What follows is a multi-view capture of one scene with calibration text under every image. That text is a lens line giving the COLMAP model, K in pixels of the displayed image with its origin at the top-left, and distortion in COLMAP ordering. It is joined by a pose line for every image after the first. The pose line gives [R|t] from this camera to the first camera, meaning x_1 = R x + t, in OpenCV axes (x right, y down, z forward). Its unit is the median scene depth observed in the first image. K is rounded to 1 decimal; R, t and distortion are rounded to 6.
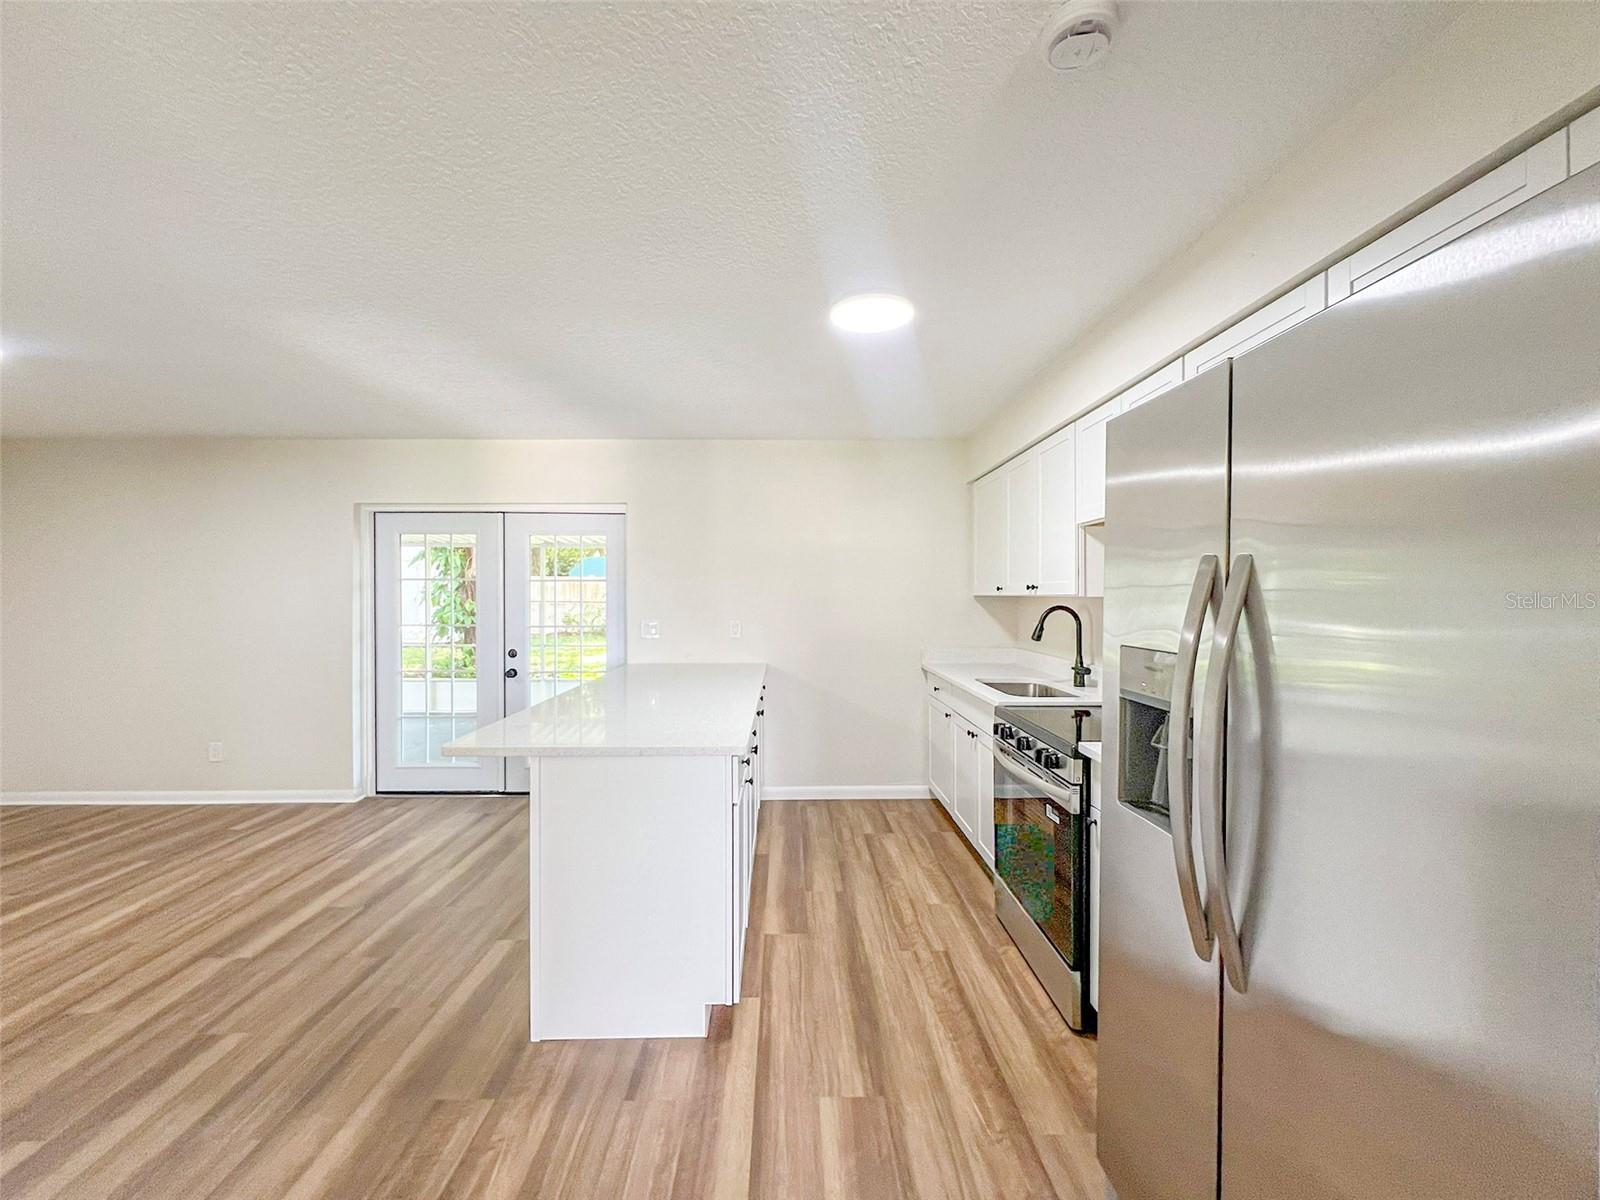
lens RADIAL K [[643.4, 0, 806.9], [0, 643.4, 597.3], [0, 0, 1]] dist [-0.003838, 0.001217]
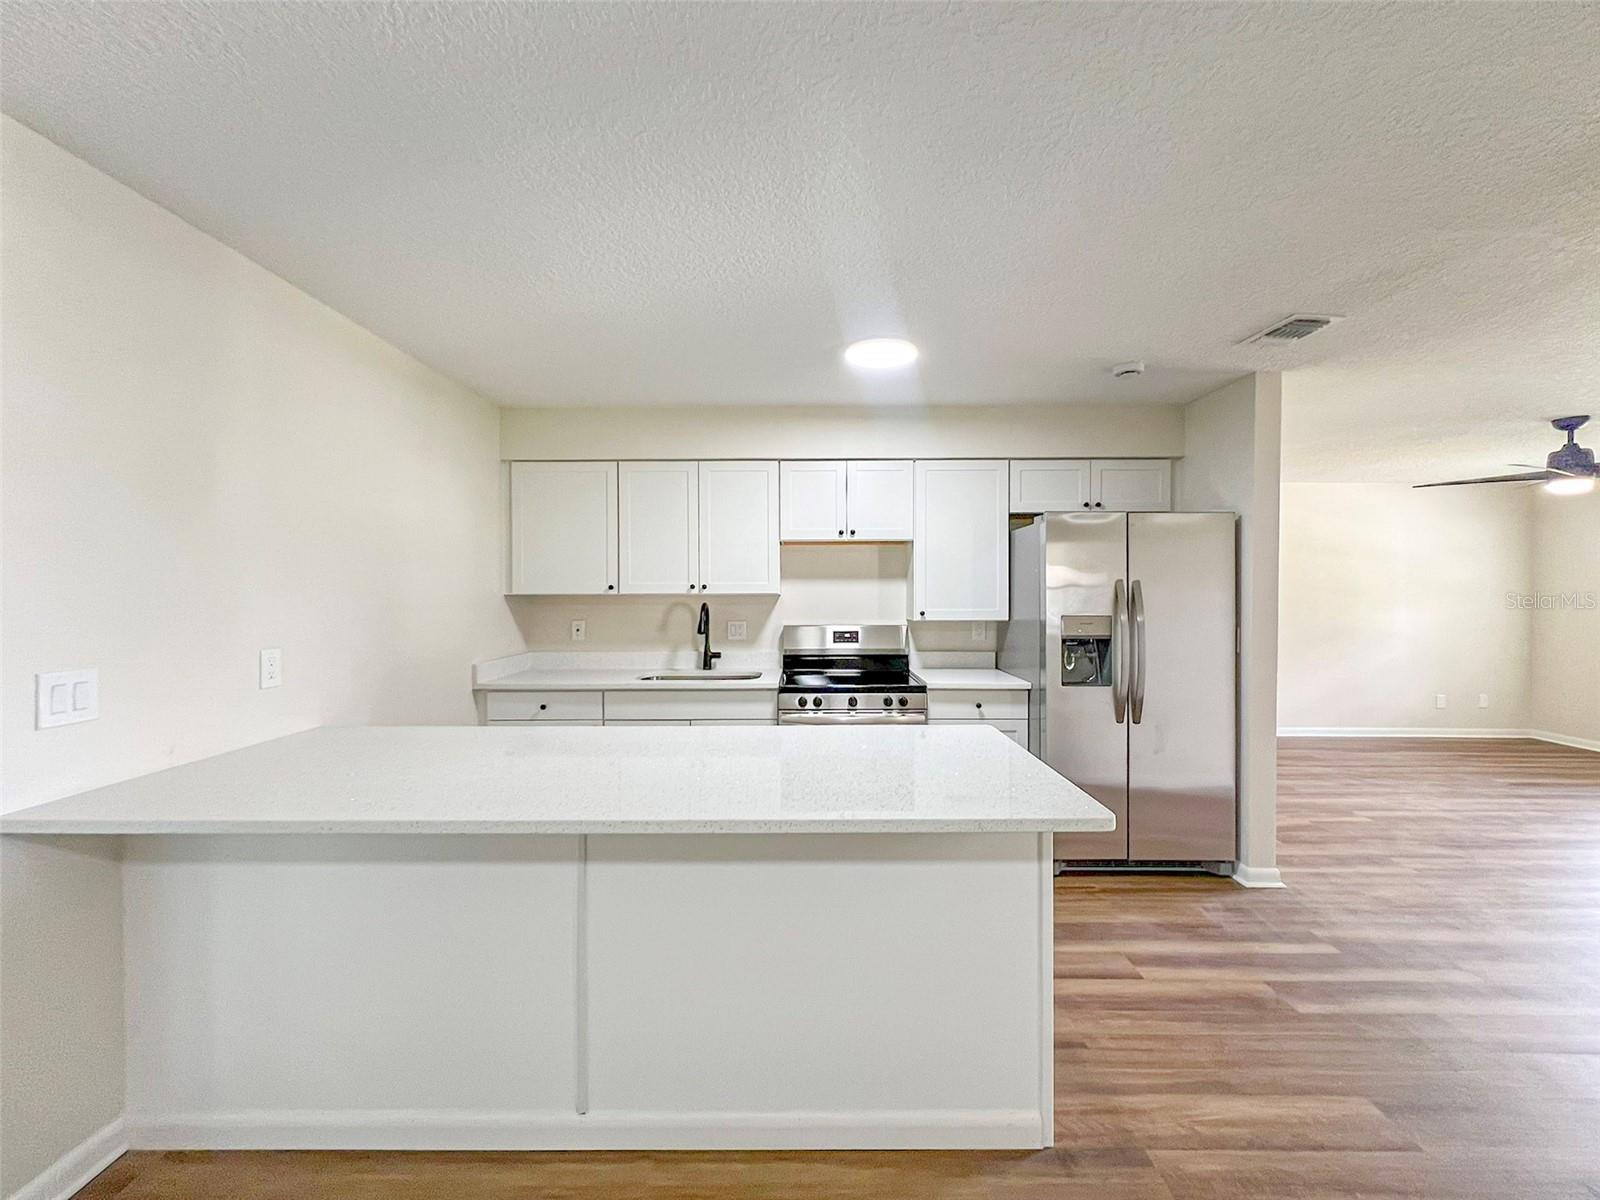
lens RADIAL K [[643.4, 0, 797.6], [0, 643.4, 593.9], [0, 0, 1]] dist [-0.003838, 0.001217]
pose [[0.037098, -0.004876, 0.999300, -1.026908], [0.005750, 0.999973, 0.004665, -0.009438], [-0.999295, 0.005573, 0.037125, 1.060034]]
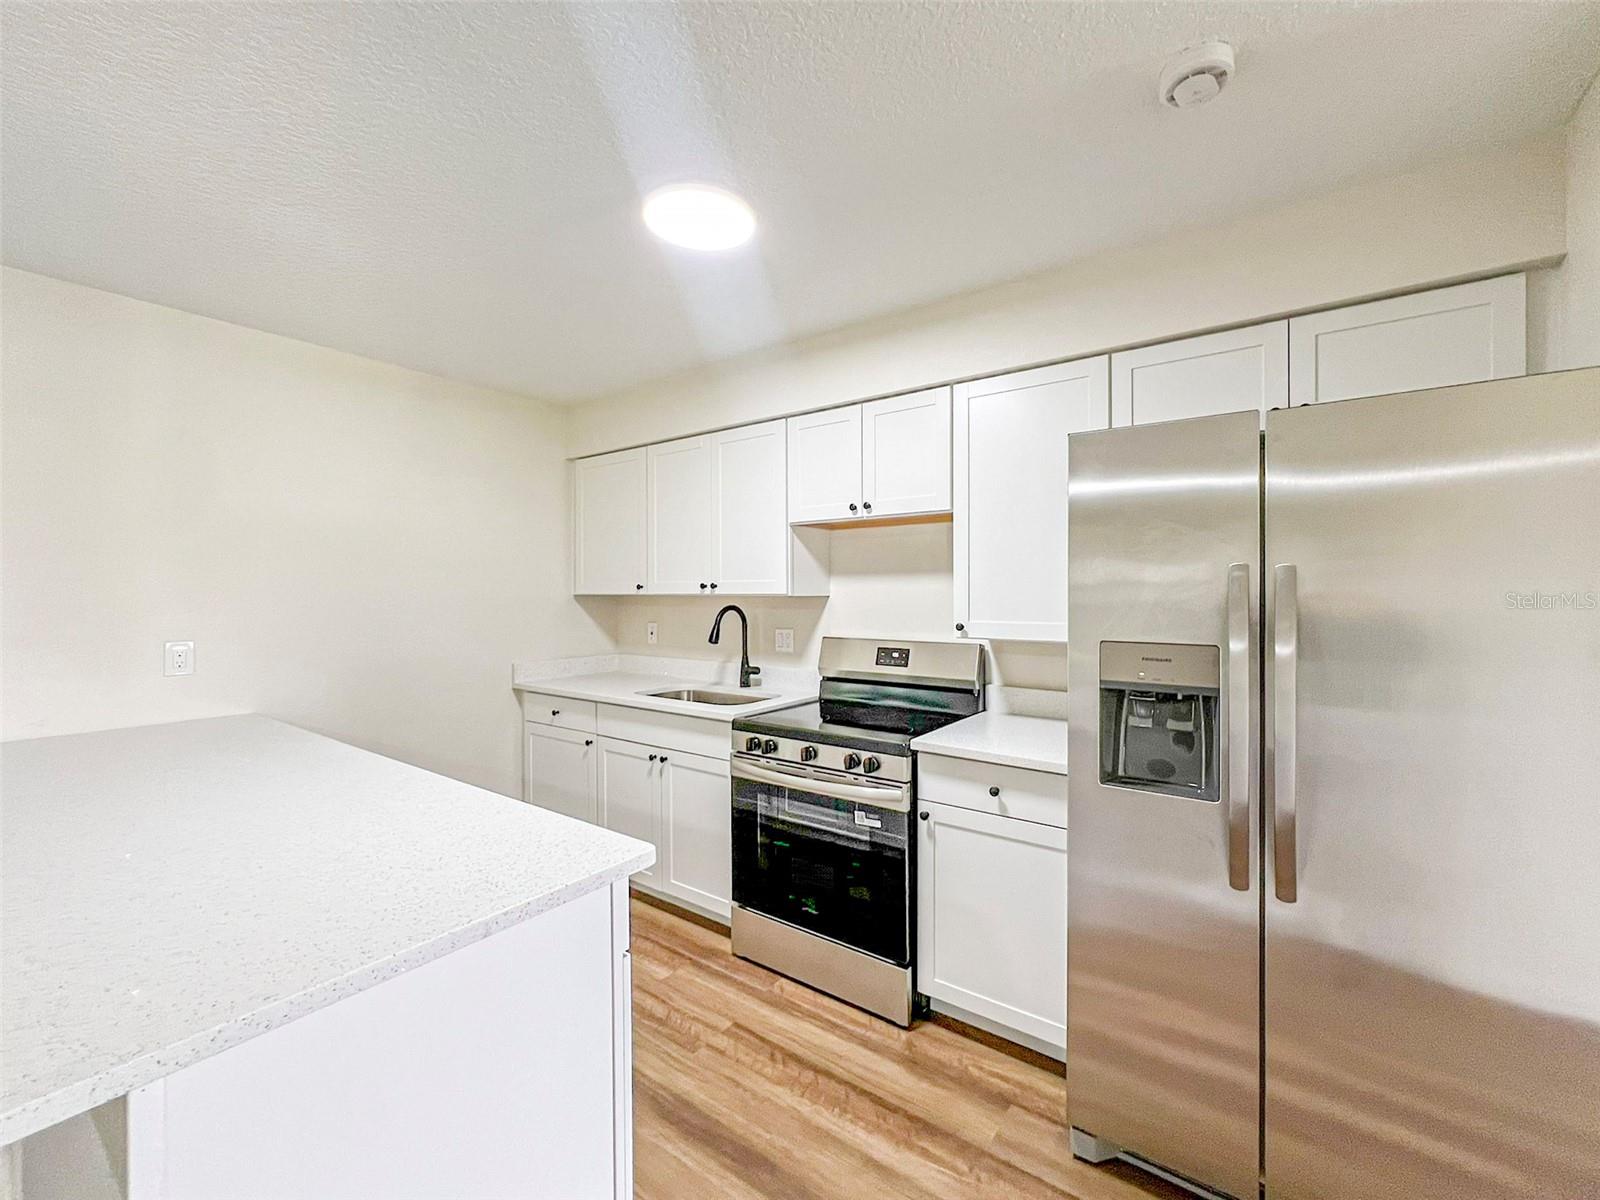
lens RADIAL K [[643.4, 0, 832.0], [0, 643.4, 595.1], [0, 0, 1]] dist [-0.003838, 0.001217]
pose [[0.592236, -0.005282, 0.805747, -0.387709], [0.005229, 0.999983, 0.002711, -0.005093], [-0.805747, 0.002607, 0.592254, 0.416420]]
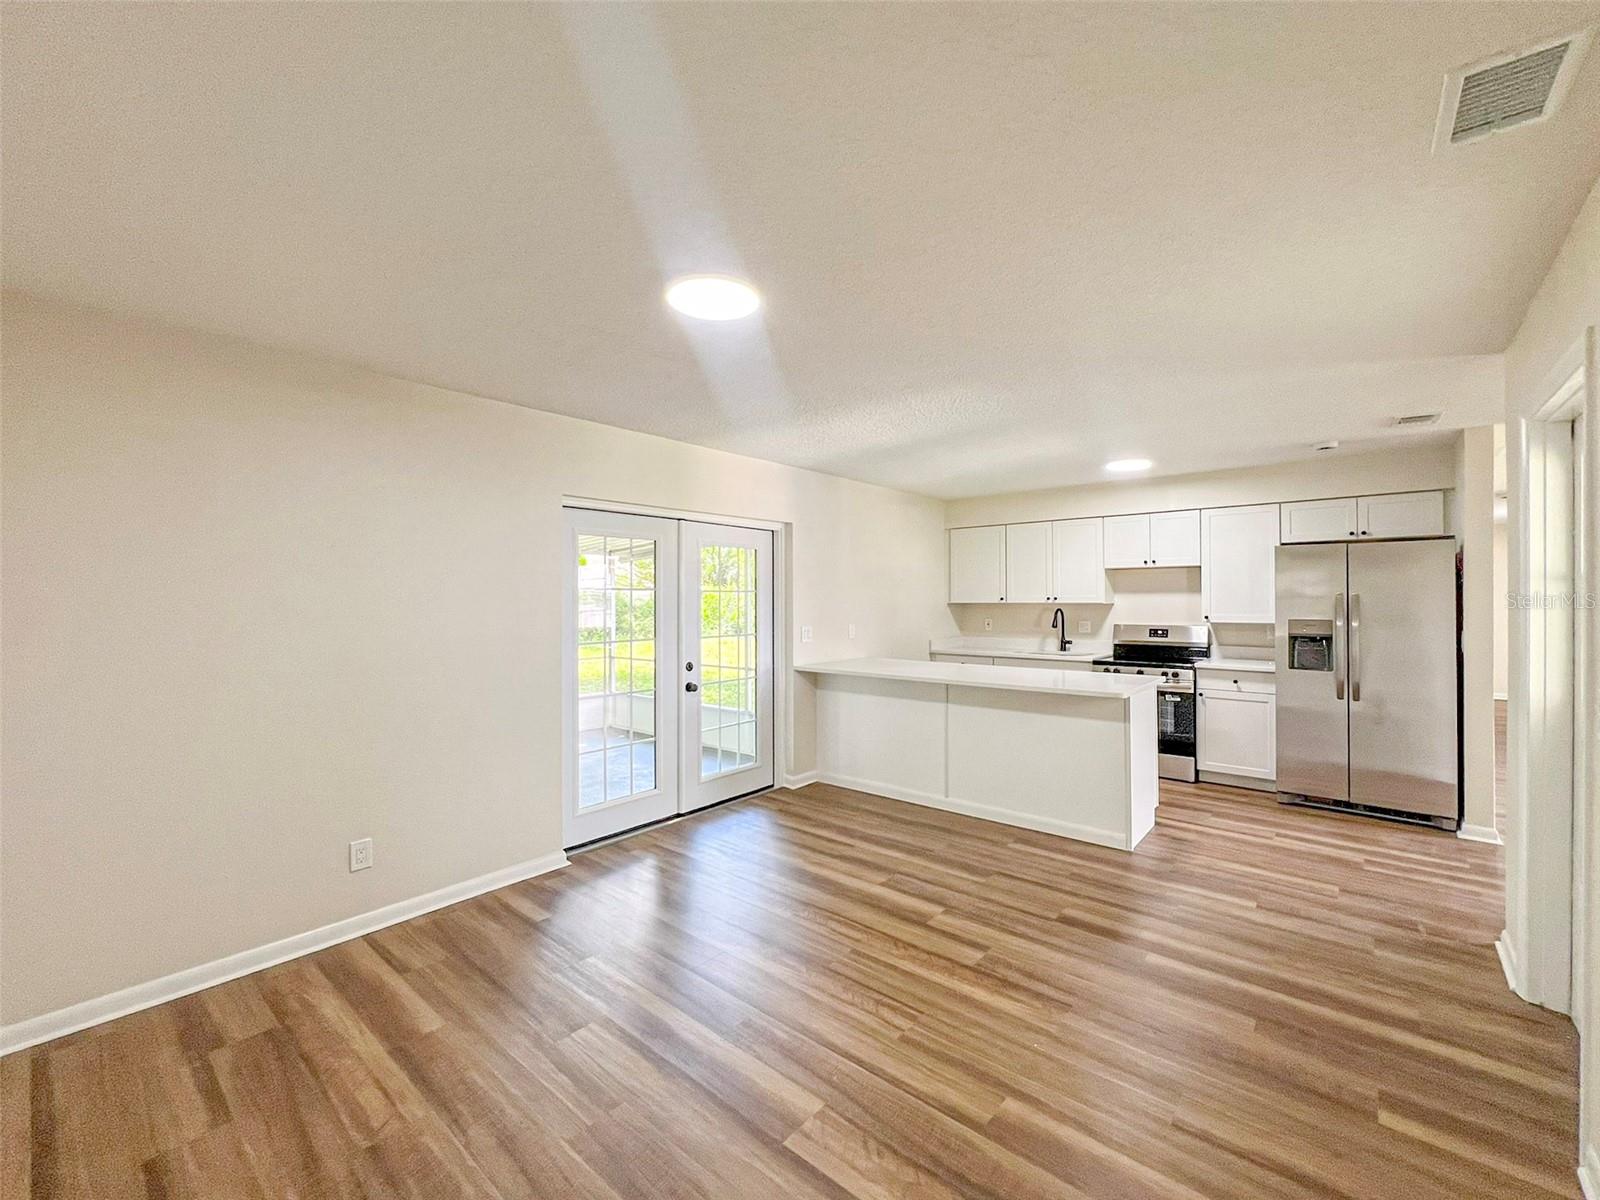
lens RADIAL K [[643.4, 0, 843.5], [0, 643.4, 597.9], [0, 0, 1]] dist [-0.003838, 0.001217]
pose [[0.646969, -0.002395, 0.762512, -1.927268], [0.007417, 0.999968, -0.003151, -0.021592], [-0.762480, 0.007694, 0.646966, 0.361568]]
